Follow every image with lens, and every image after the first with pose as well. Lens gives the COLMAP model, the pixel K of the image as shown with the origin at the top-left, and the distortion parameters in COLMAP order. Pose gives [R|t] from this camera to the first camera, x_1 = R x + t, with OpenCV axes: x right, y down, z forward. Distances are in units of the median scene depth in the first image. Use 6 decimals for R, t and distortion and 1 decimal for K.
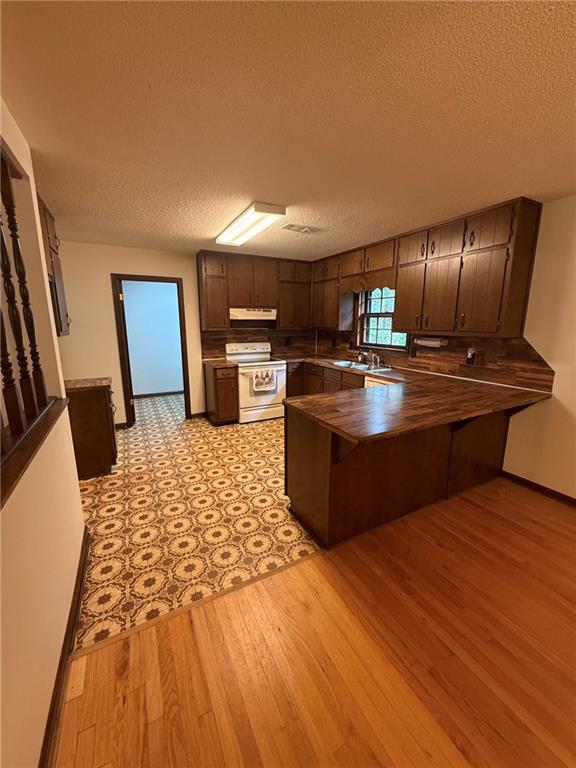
lens RADIAL K [[310.5, 0, 288.0], [0, 310.5, 384.0], [0, 0, 1]] dist [-0.001741, -0.000542]
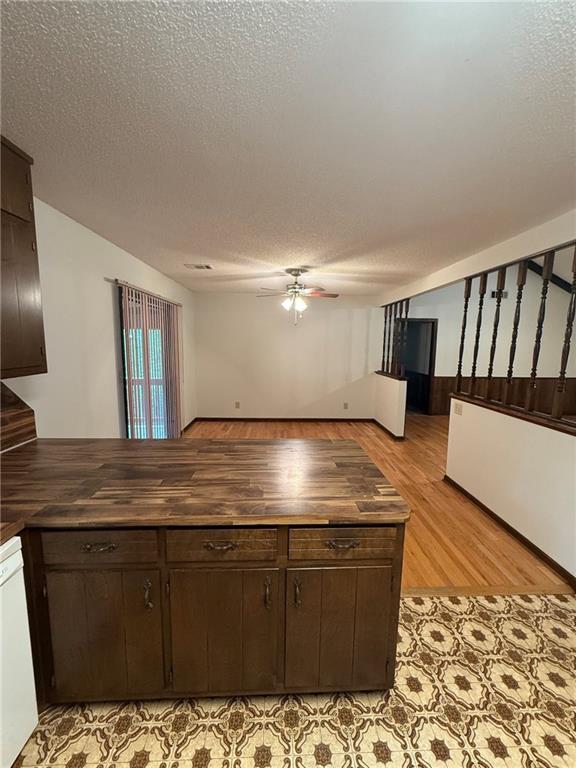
lens RADIAL K [[310.5, 0, 288.0], [0, 310.5, 384.0], [0, 0, 1]] dist [-0.001741, -0.000542]
pose [[-0.907492, -0.070977, 0.414029, -0.031804], [0.070478, 0.945925, 0.316636, -0.332252], [-0.414115, 0.316525, -0.853417, 1.516718]]
